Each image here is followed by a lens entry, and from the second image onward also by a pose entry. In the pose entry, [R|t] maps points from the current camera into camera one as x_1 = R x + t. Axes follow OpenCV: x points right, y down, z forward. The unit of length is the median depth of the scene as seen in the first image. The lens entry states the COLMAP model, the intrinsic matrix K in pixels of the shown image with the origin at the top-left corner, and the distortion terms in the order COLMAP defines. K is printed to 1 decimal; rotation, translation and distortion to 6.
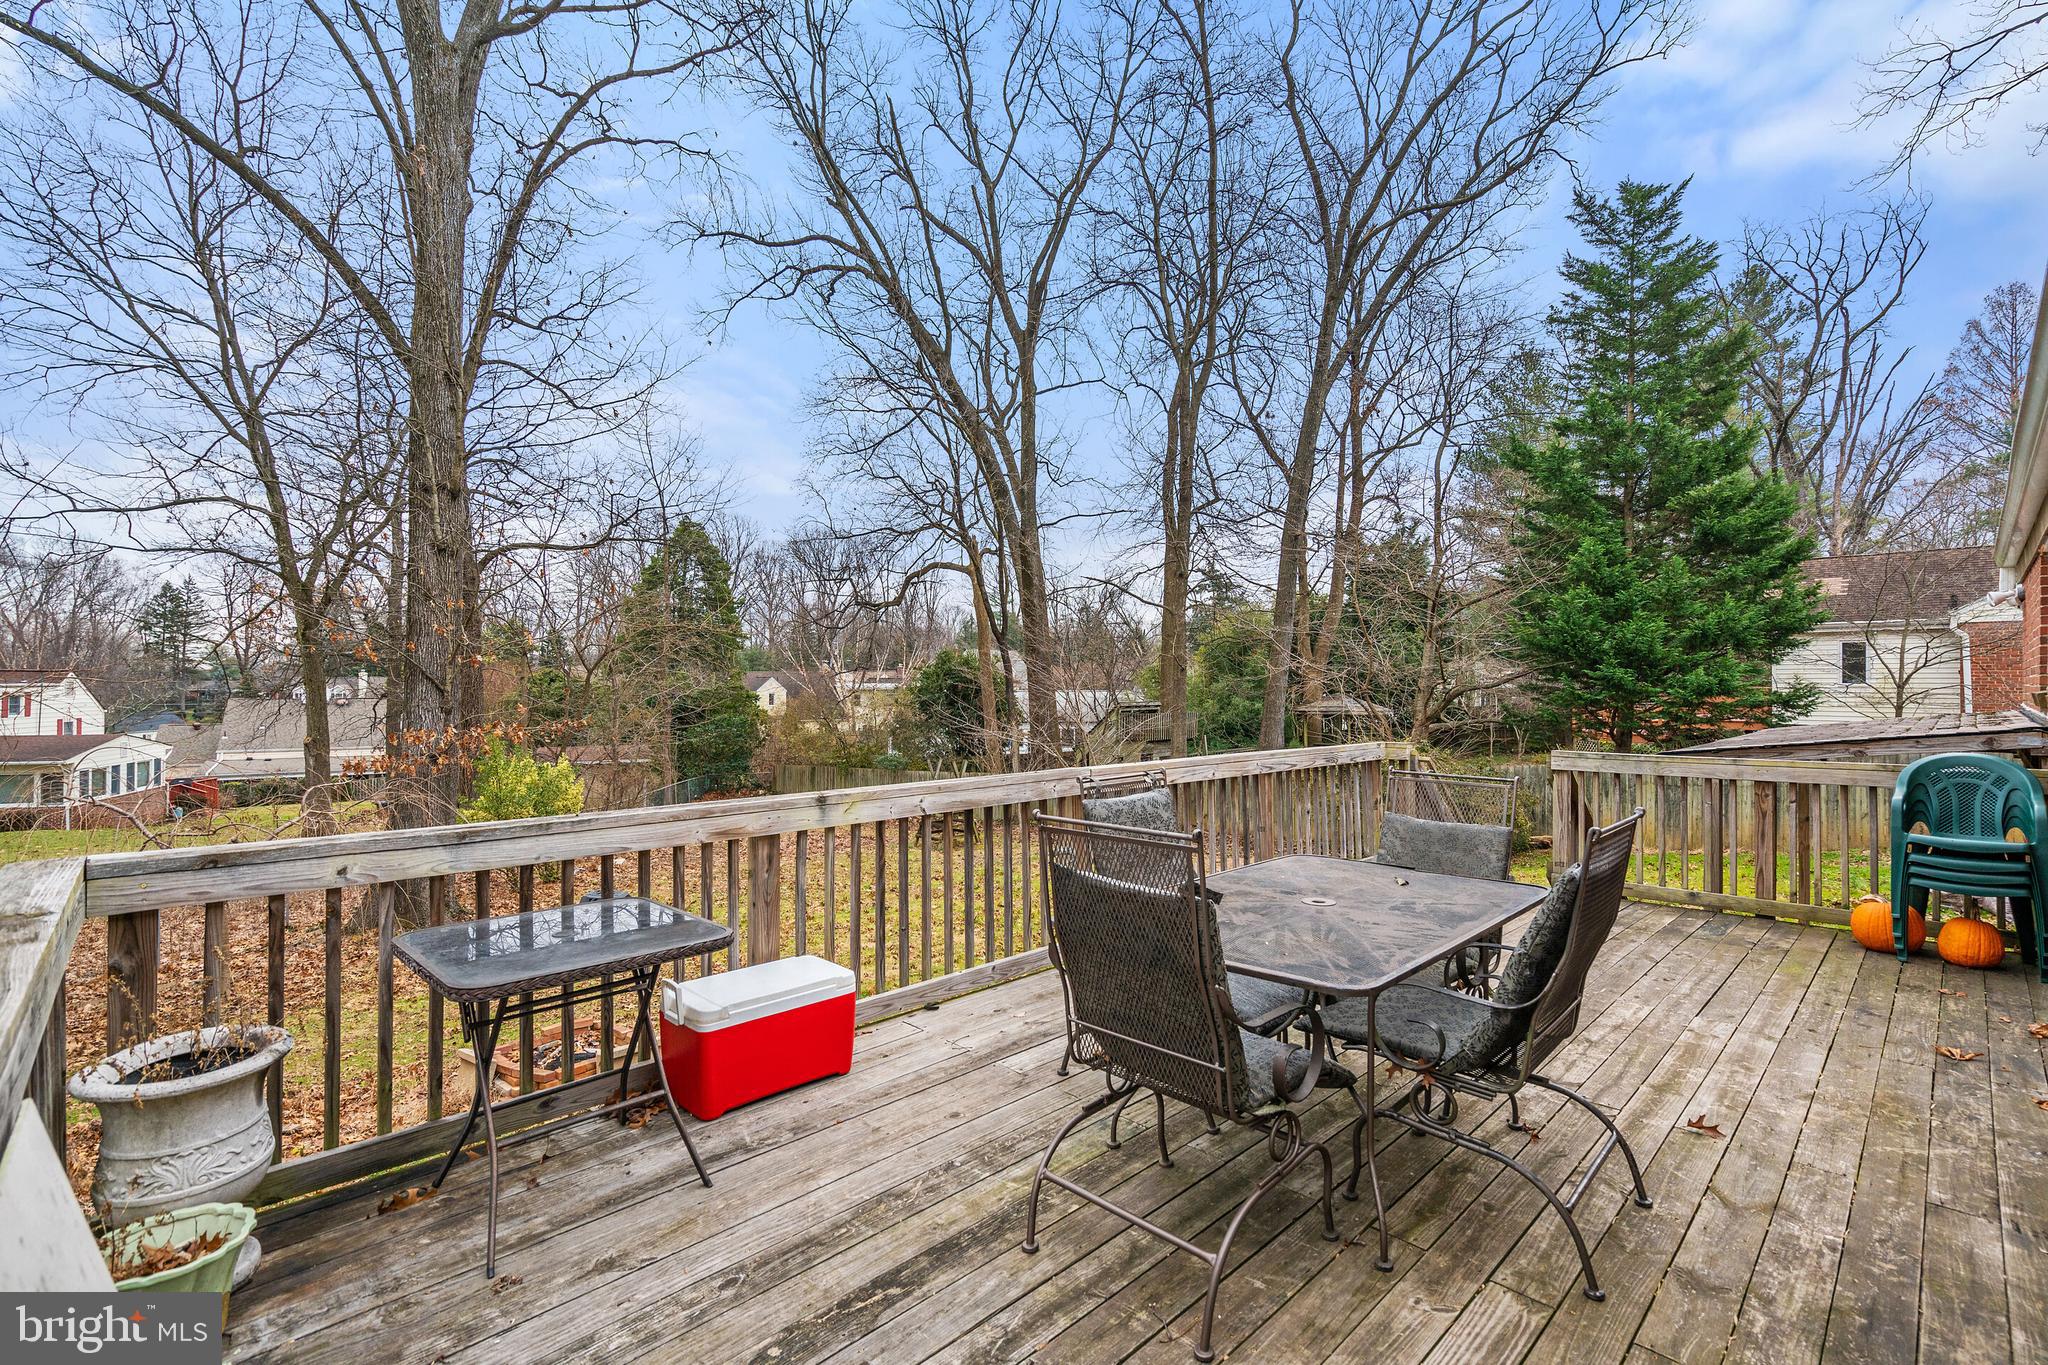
lens RADIAL K [[933.0, 0, 1029.9], [0, 933.0, 660.8], [0, 0, 1]] dist [-0.001631, 0.000171]
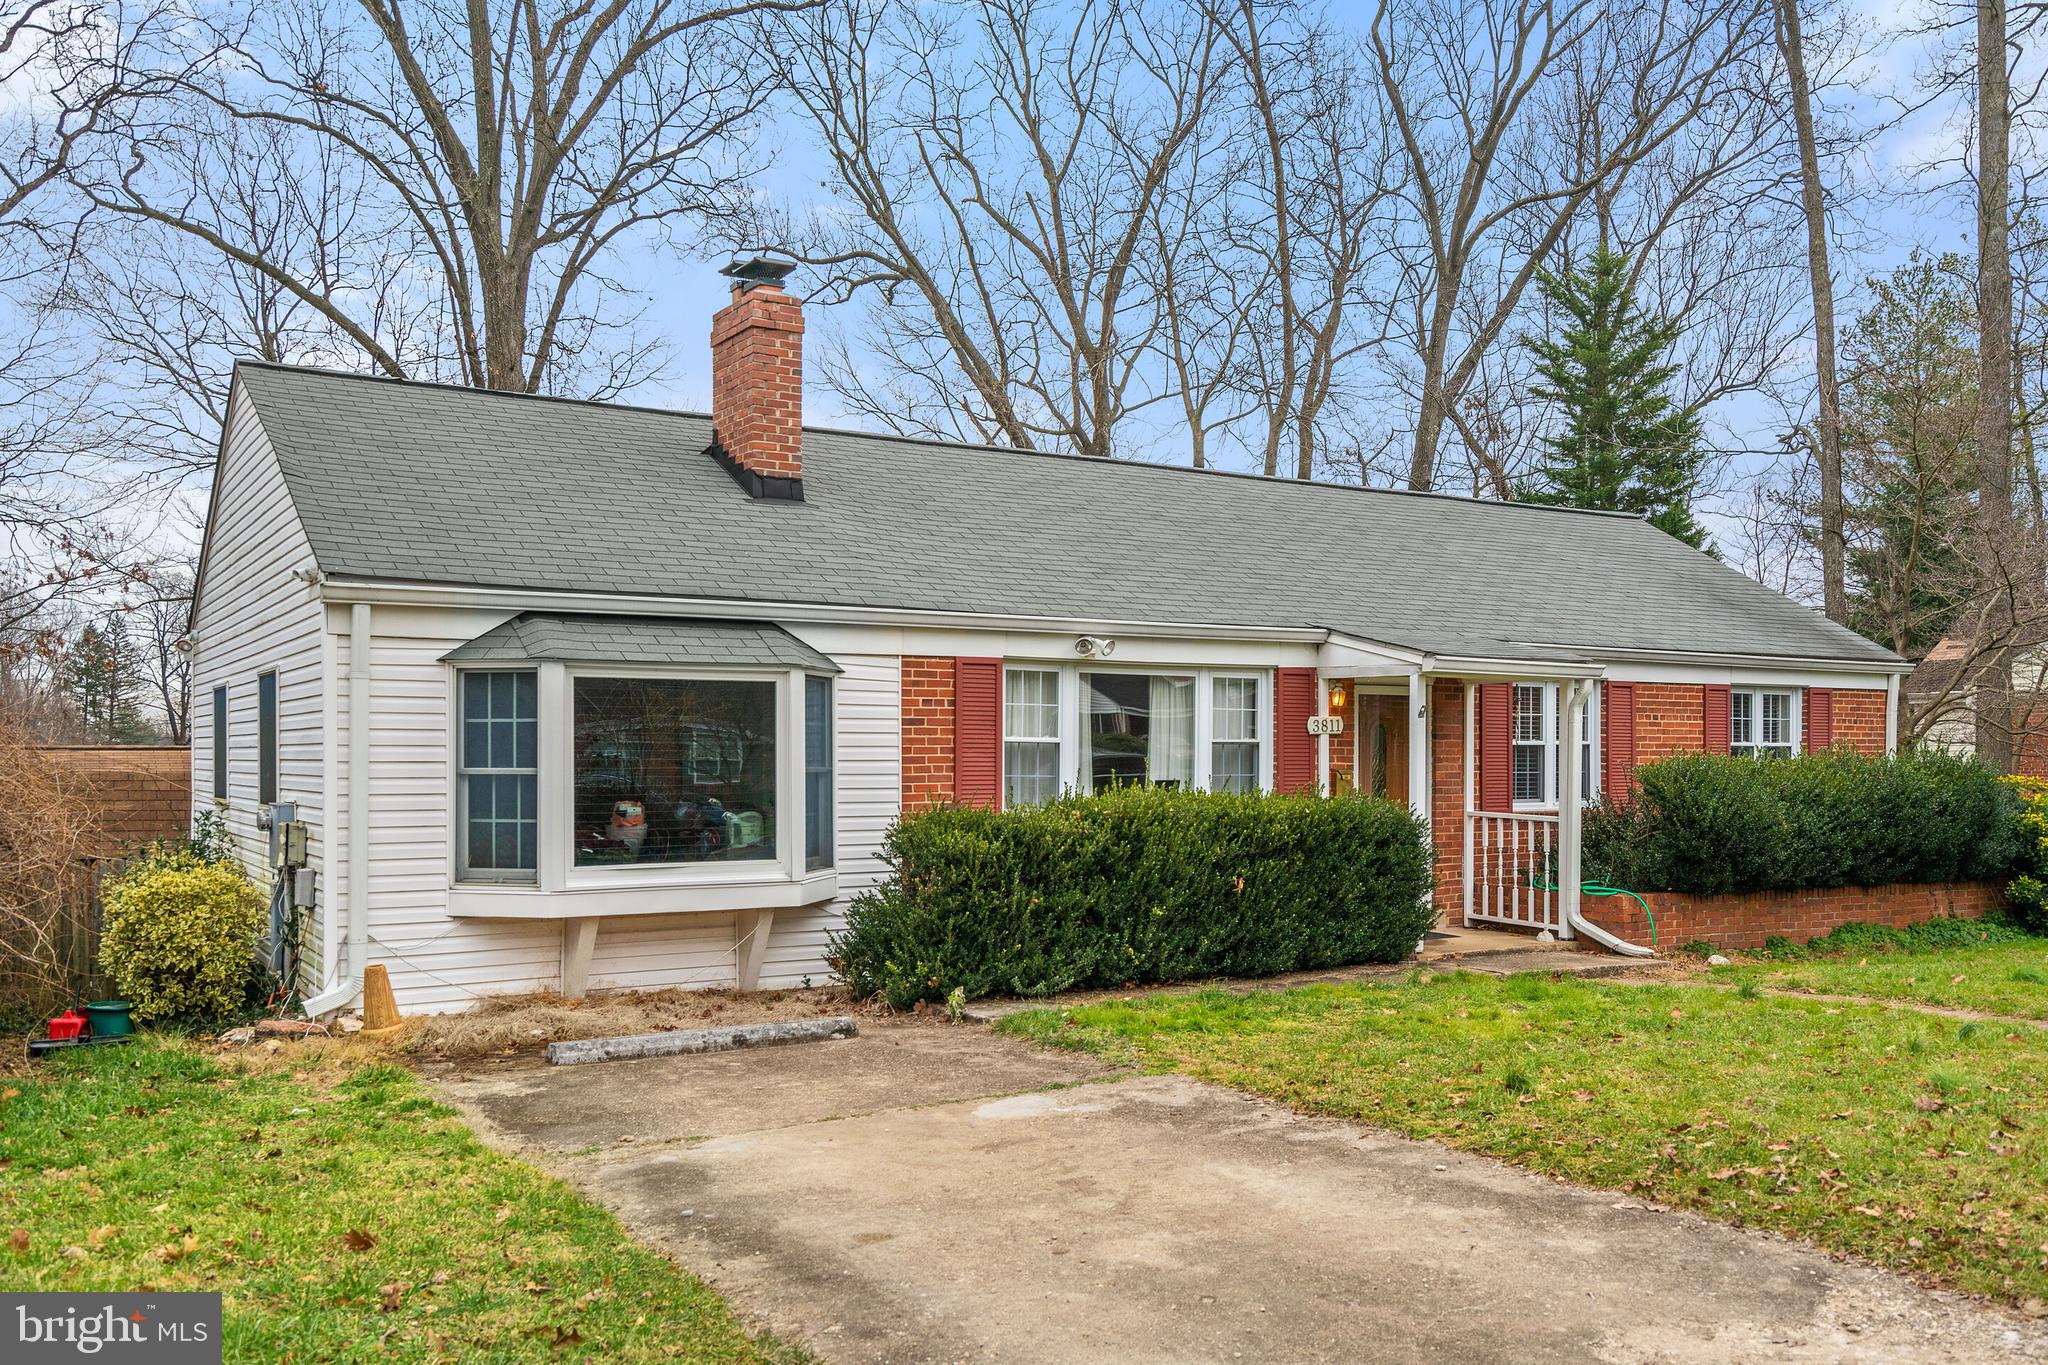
lens RADIAL K [[1711.6, 0, 1020.7], [0, 1711.6, 701.2], [0, 0, 1]] dist [0.007841, -0.000521]
pose [[0.974995, -0.011048, -0.221952, 0.285777], [0.008810, 0.999900, -0.011070, -0.017369], [0.222052, 0.008838, 0.974995, -0.562184]]
